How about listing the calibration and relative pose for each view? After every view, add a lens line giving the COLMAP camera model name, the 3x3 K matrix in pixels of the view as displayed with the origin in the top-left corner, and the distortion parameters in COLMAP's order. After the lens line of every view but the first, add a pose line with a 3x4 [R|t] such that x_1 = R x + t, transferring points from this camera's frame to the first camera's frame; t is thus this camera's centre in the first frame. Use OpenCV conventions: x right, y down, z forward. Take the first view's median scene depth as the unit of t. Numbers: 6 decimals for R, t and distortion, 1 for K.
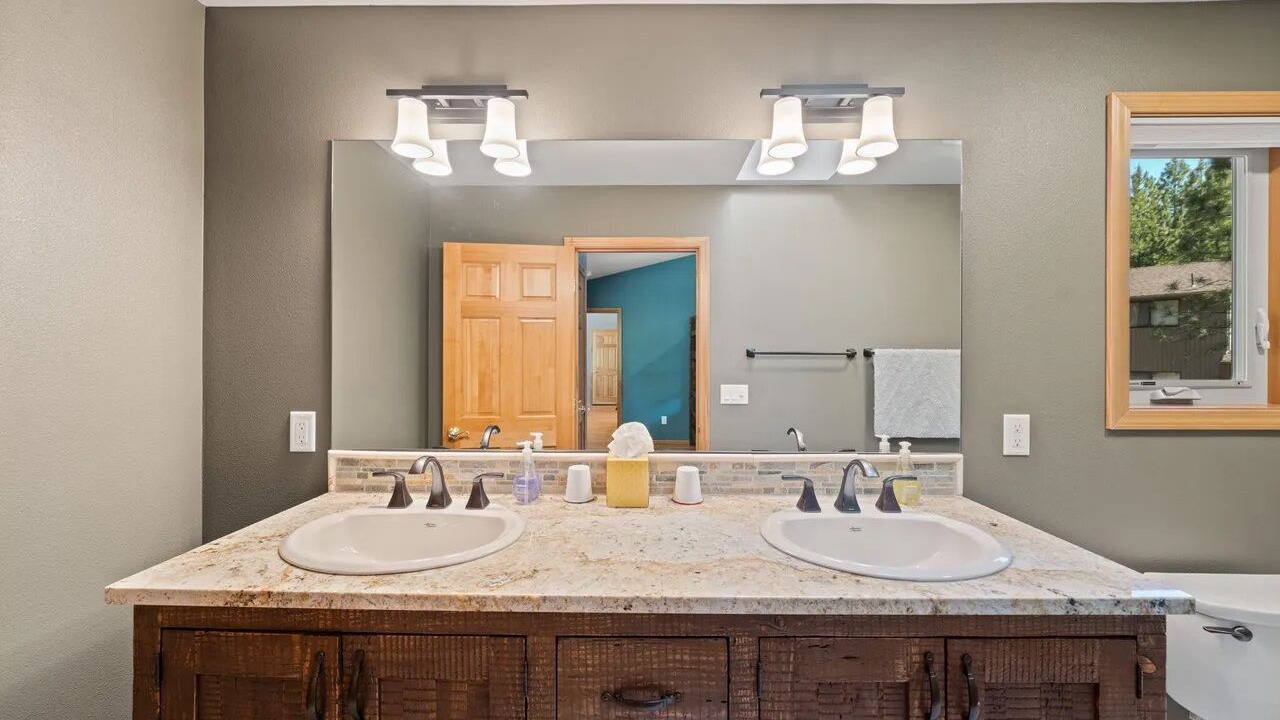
lens RADIAL K [[533.6, 0, 630.8], [0, 533.6, 360.4], [0, 0, 1]] dist [0.012078, 0.000138]
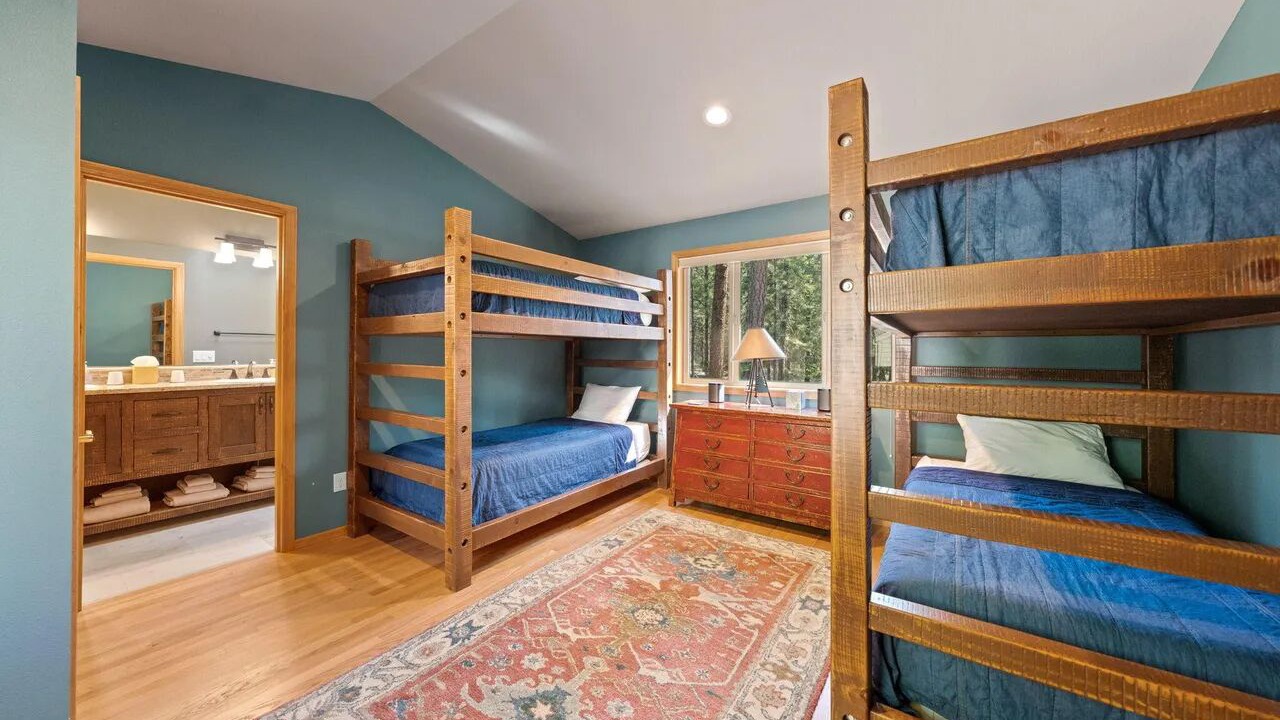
lens RADIAL K [[433.6, 0, 640.0], [0, 433.6, 360.0], [0, 0, 1]] dist [0.000376, 0.000029]
pose [[0.567798, -0.008824, 0.823121, -0.350611], [-0.009030, 0.999816, 0.016948, 0.078046], [-0.823118, -0.017056, 0.567614, -2.047115]]
